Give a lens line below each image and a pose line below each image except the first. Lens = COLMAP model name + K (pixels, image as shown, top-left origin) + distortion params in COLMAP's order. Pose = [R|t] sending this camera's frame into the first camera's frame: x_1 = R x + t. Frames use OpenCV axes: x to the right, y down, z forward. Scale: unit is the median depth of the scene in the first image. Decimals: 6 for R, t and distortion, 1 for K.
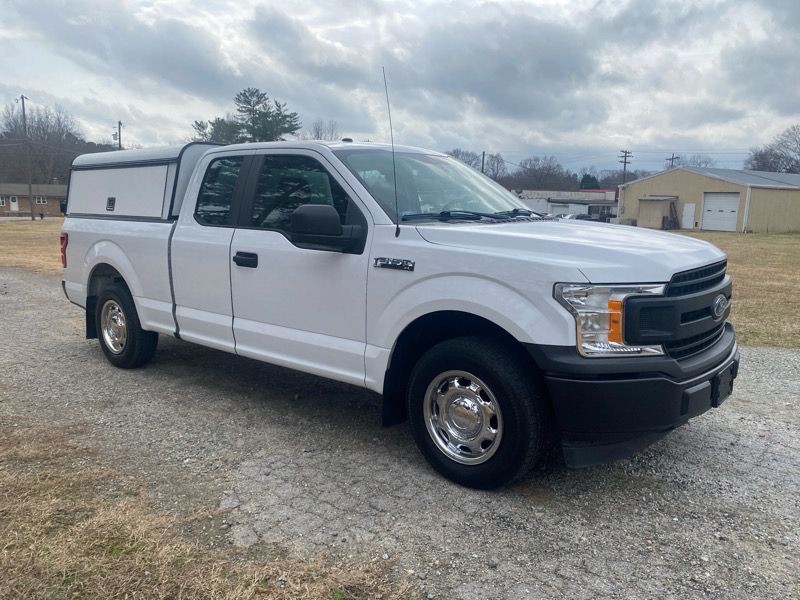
lens RADIAL K [[602.3, 0, 397.7], [0, 602.3, 298.6], [0, 0, 1]] dist [0.010422, -0.001328]
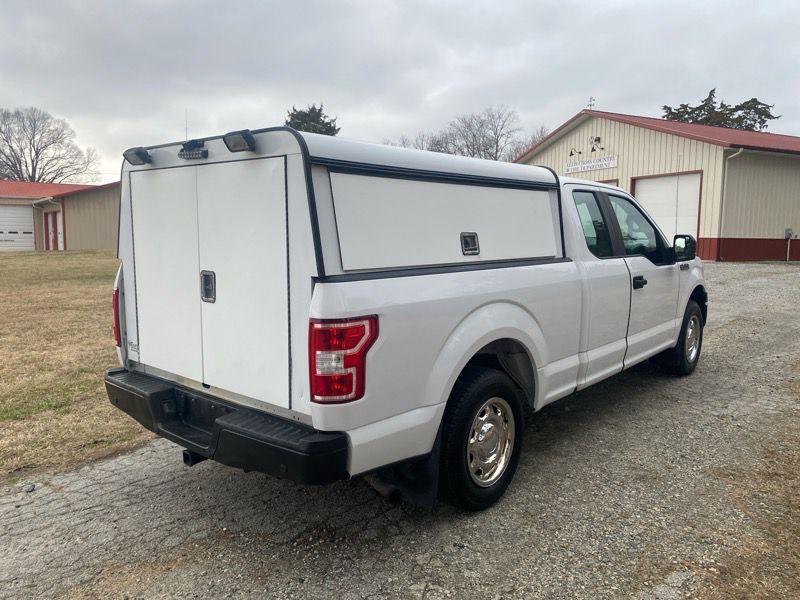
lens RADIAL K [[624.1, 0, 396.7], [0, 624.1, 297.9], [0, 0, 1]] dist [0.013573, -0.002937]
pose [[0.021770, -0.120426, 0.992484, -1.701640], [0.158869, 0.980522, 0.115490, -0.289323], [-0.987060, 0.155161, 0.040477, 1.634710]]
